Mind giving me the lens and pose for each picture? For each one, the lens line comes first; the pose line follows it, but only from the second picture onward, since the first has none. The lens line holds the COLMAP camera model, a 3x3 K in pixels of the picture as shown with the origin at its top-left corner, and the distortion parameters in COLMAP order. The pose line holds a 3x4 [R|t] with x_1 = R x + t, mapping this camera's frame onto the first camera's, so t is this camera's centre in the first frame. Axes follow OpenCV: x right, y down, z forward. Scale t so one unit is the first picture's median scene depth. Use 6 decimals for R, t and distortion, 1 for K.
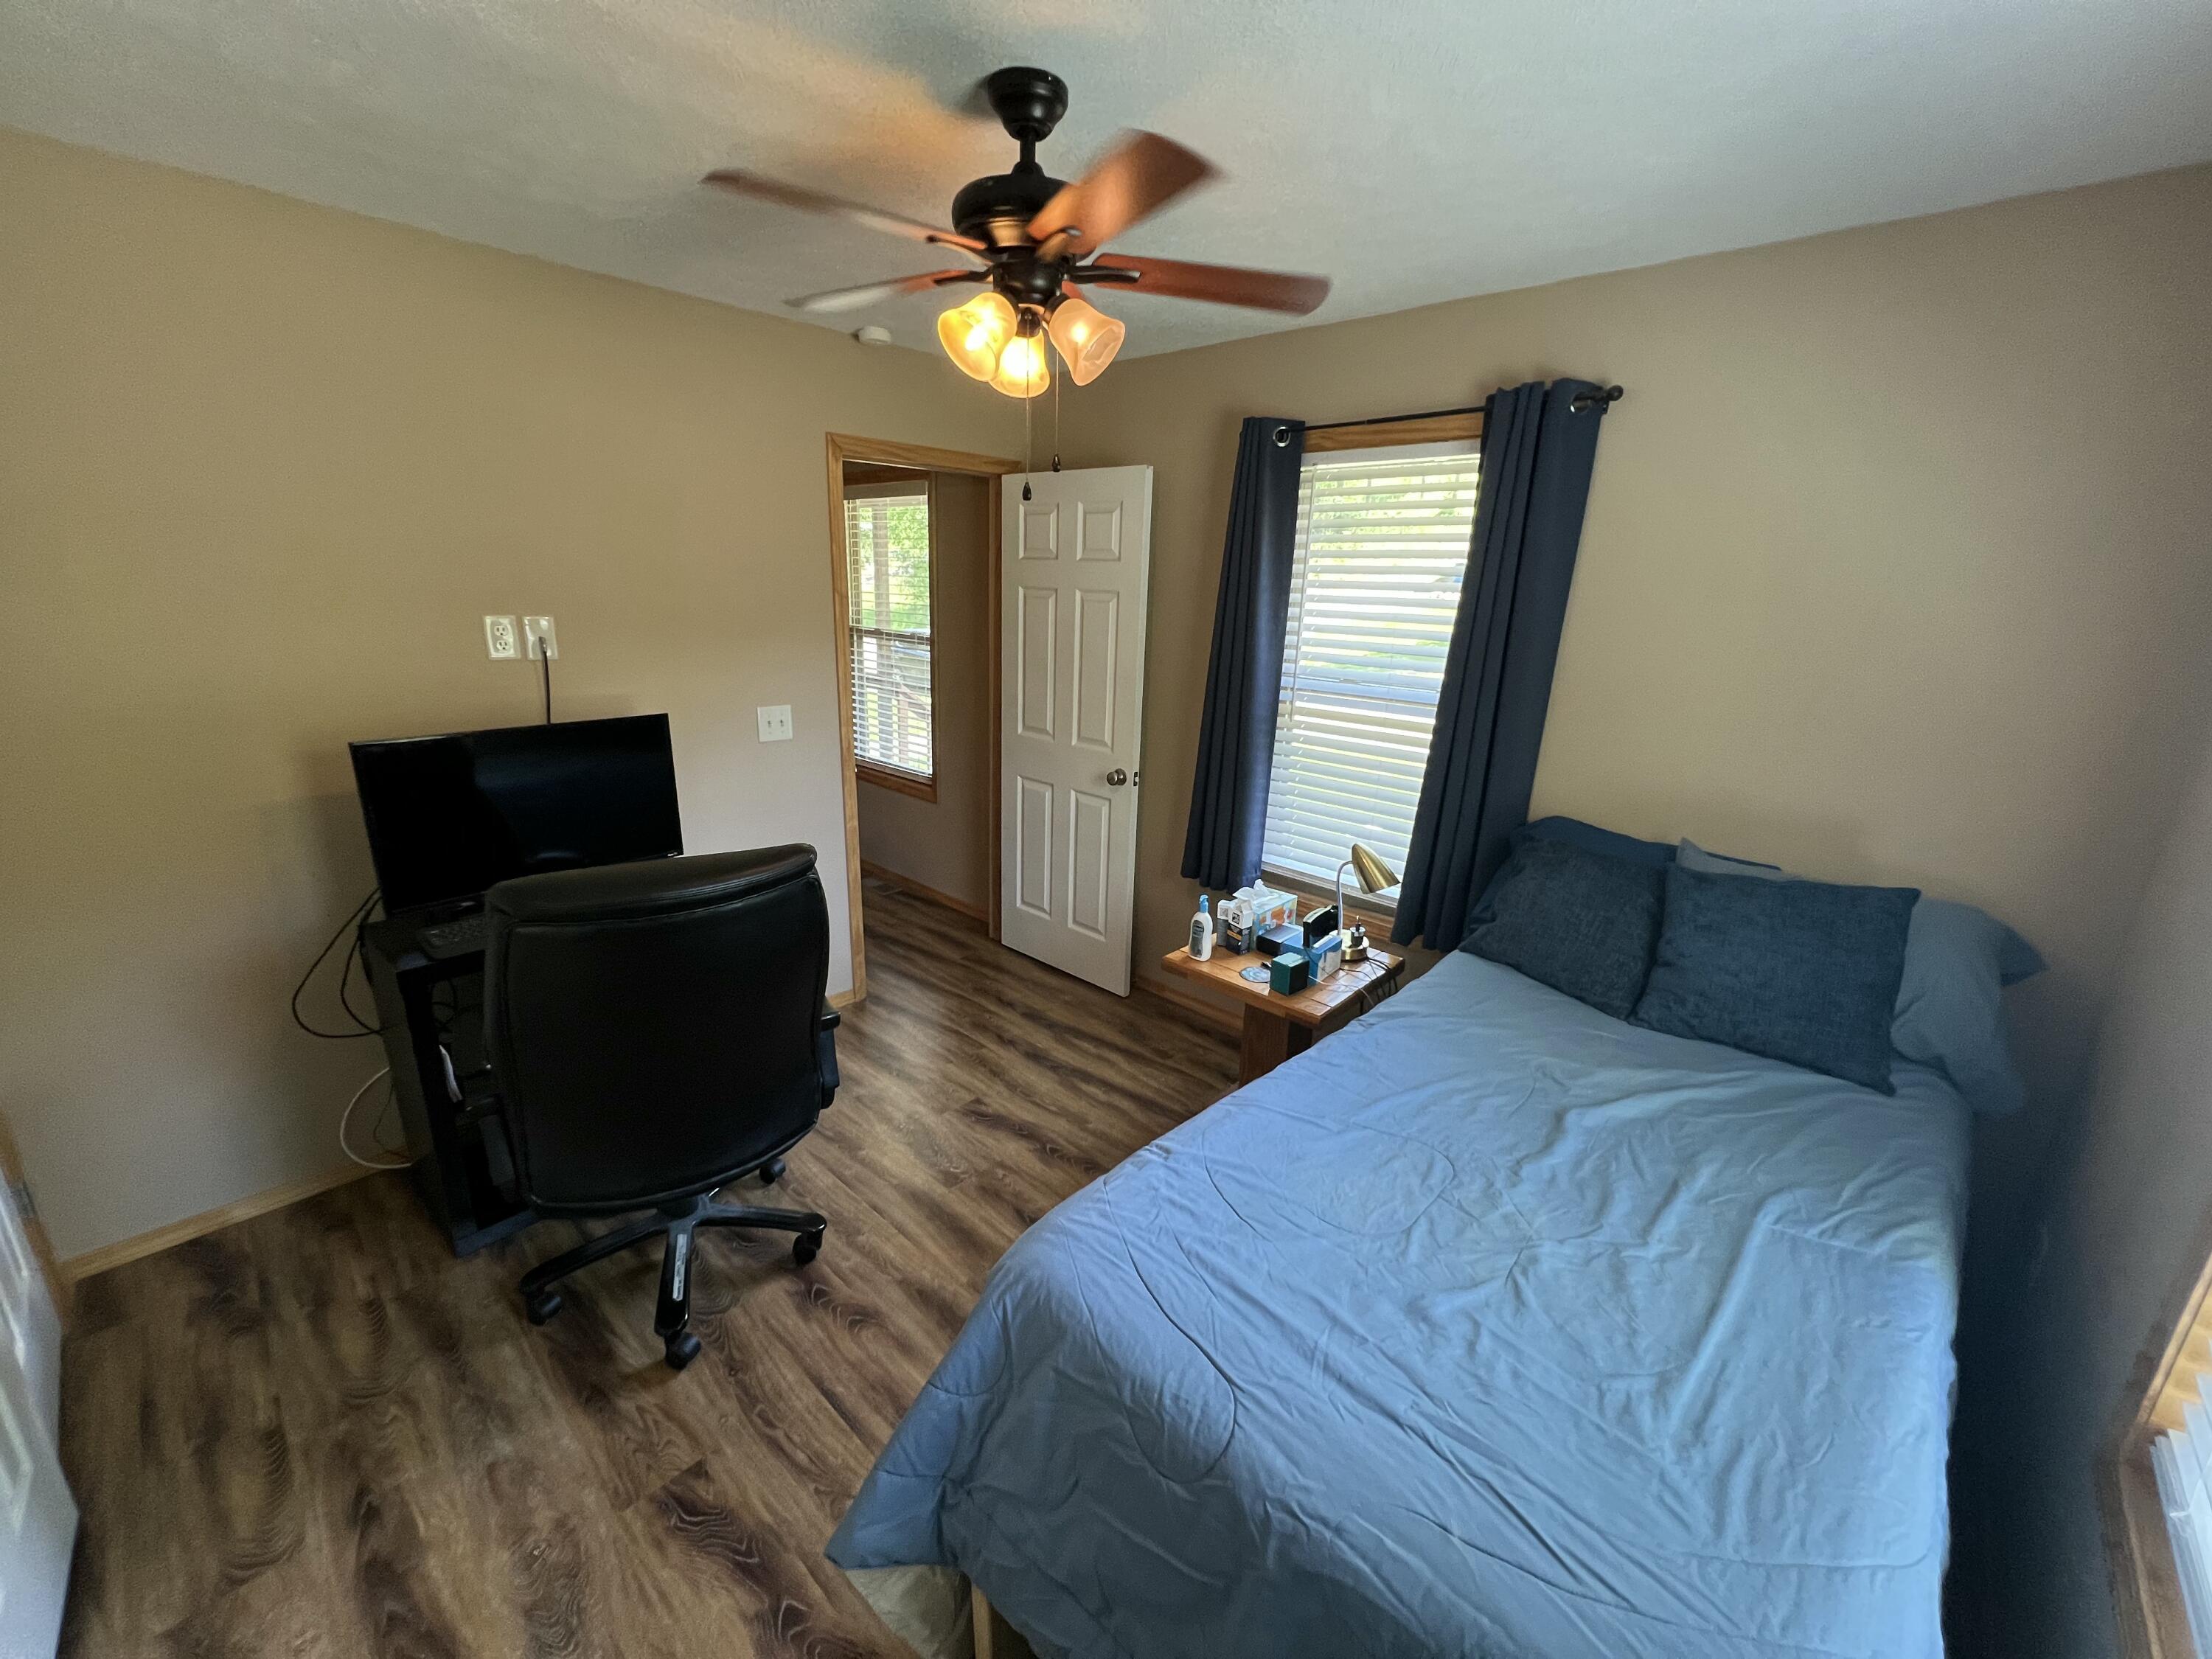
lens RADIAL K [[878.3, 0, 1103.6], [0, 878.3, 837.8], [0, 0, 1]] dist [0.001181, 0.000150]
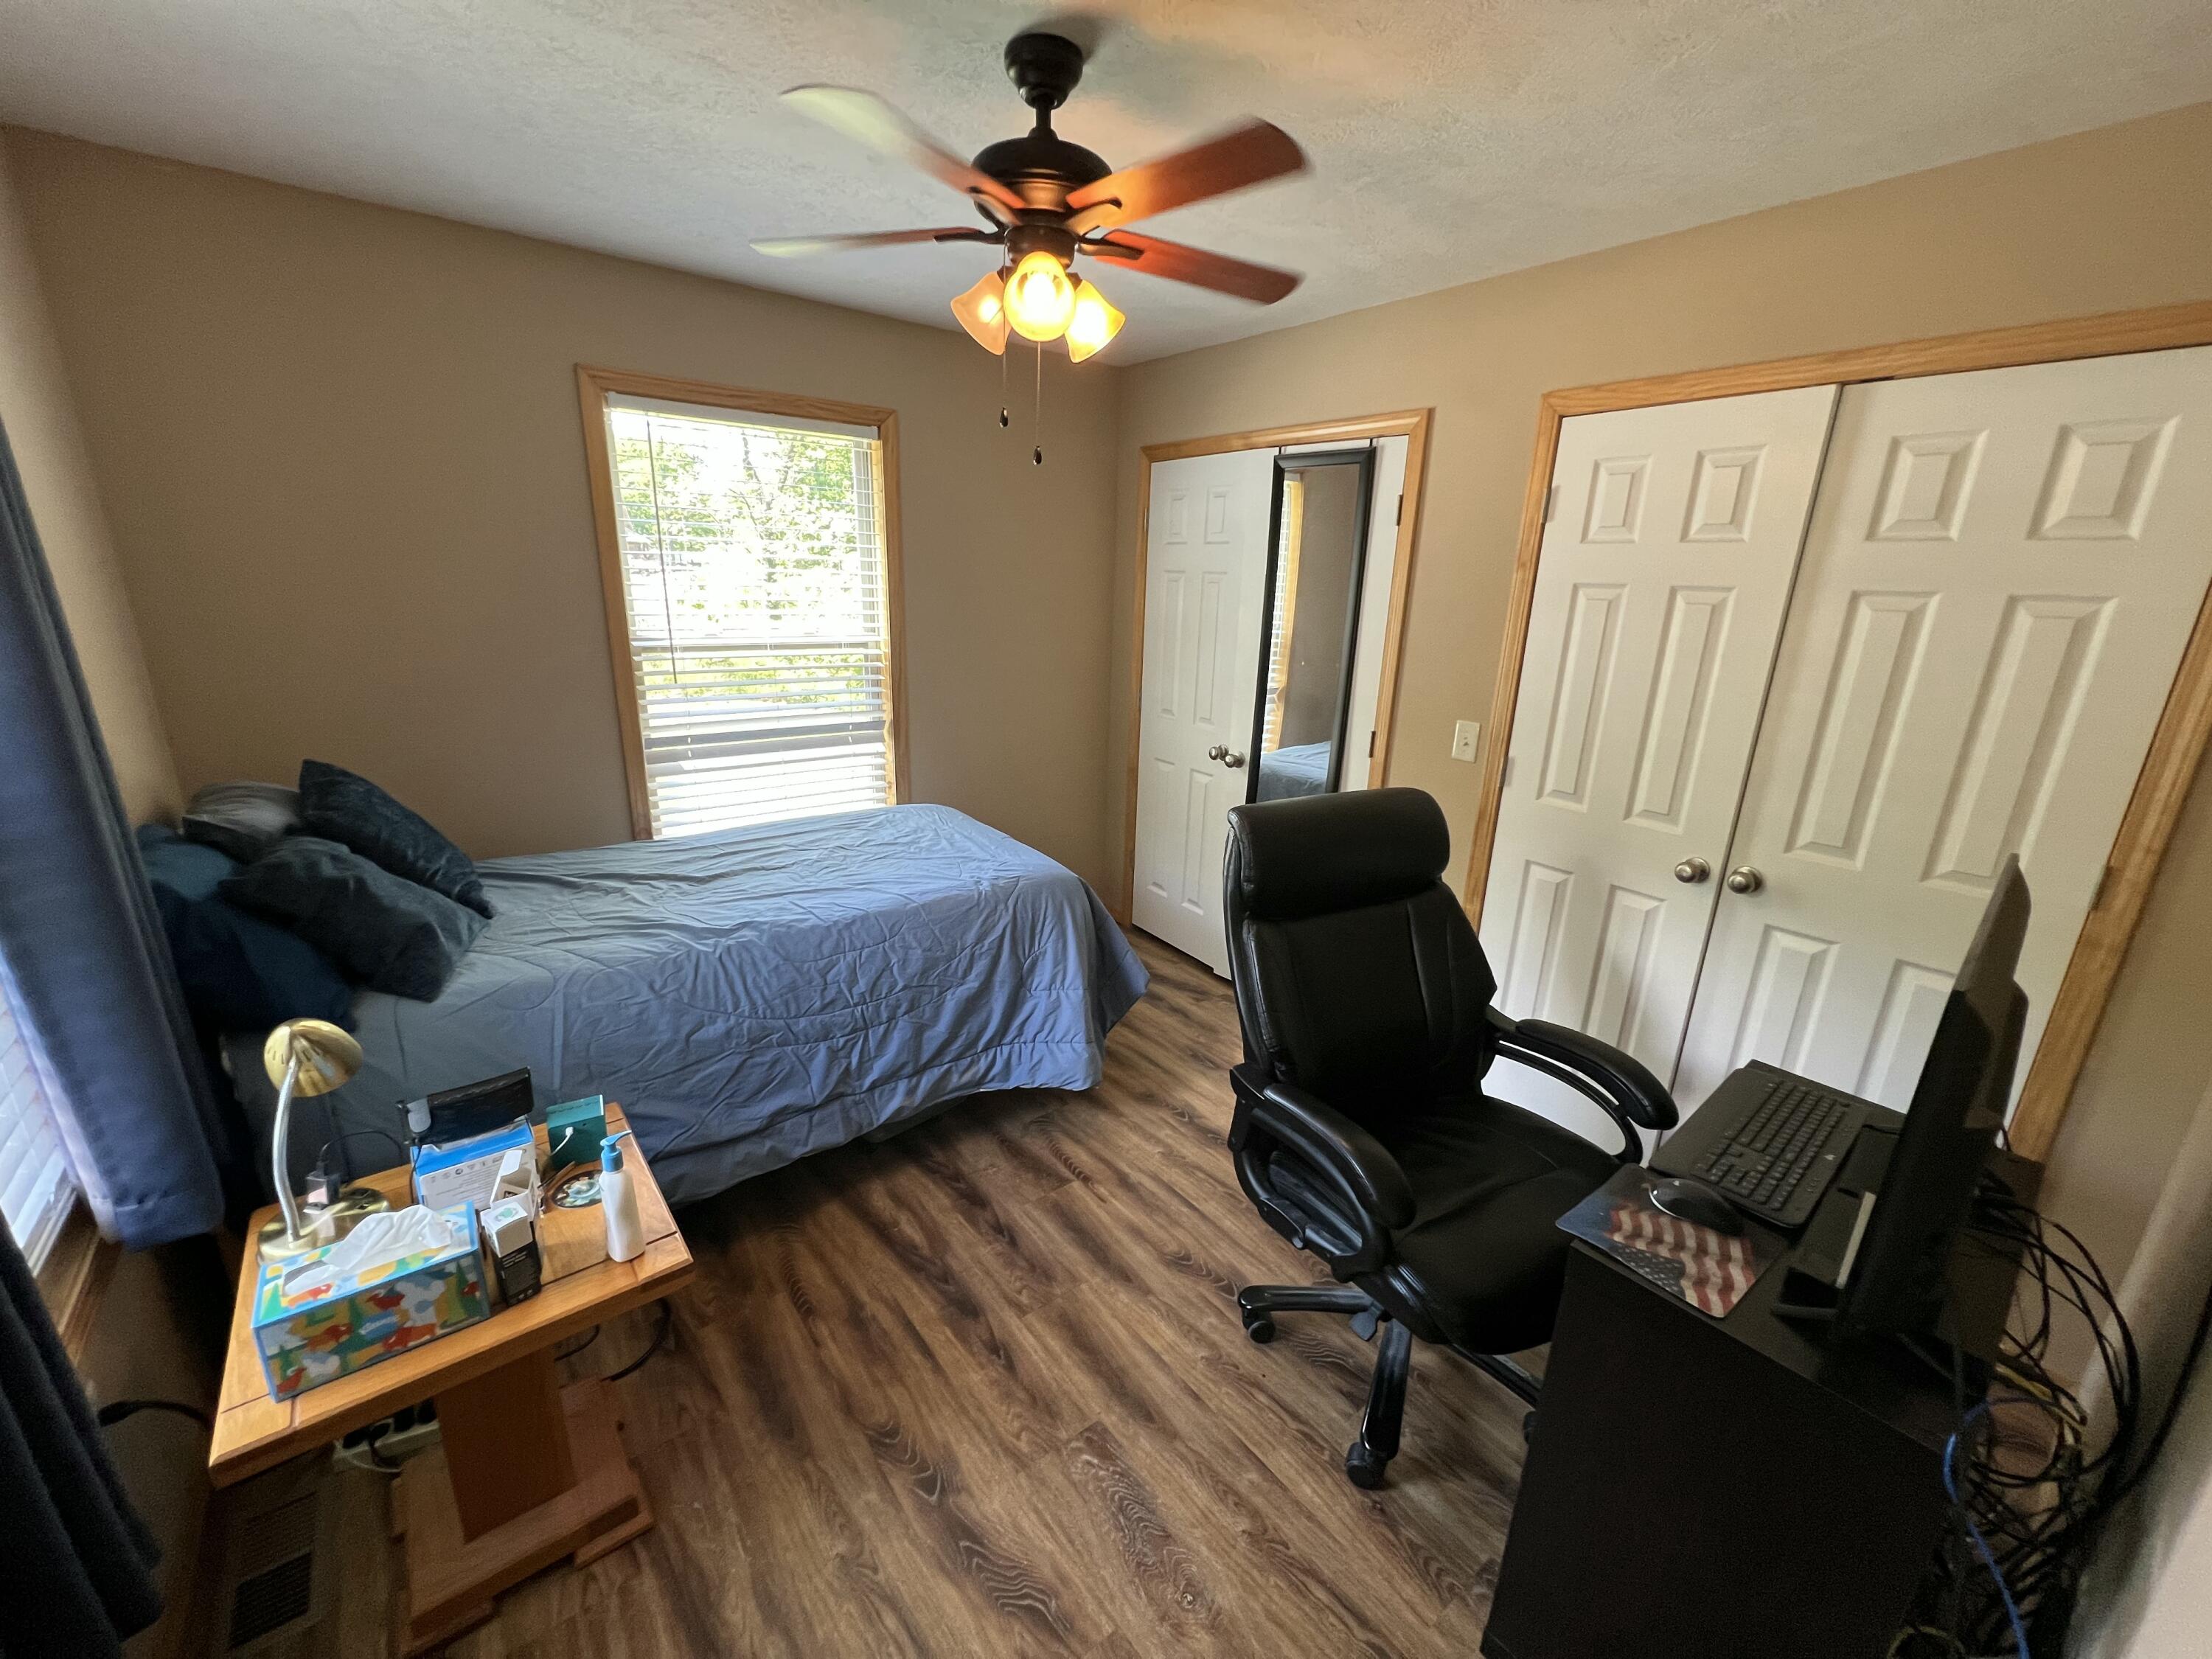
lens RADIAL K [[878.3, 0, 1107.8], [0, 878.3, 819.3], [0, 0, 1]] dist [0.001181, 0.000150]
pose [[-0.986704, -0.092045, 0.133953, -0.253998], [-0.006957, 0.847342, 0.531002, -0.414680], [-0.162380, 0.523010, -0.836716, 1.458928]]
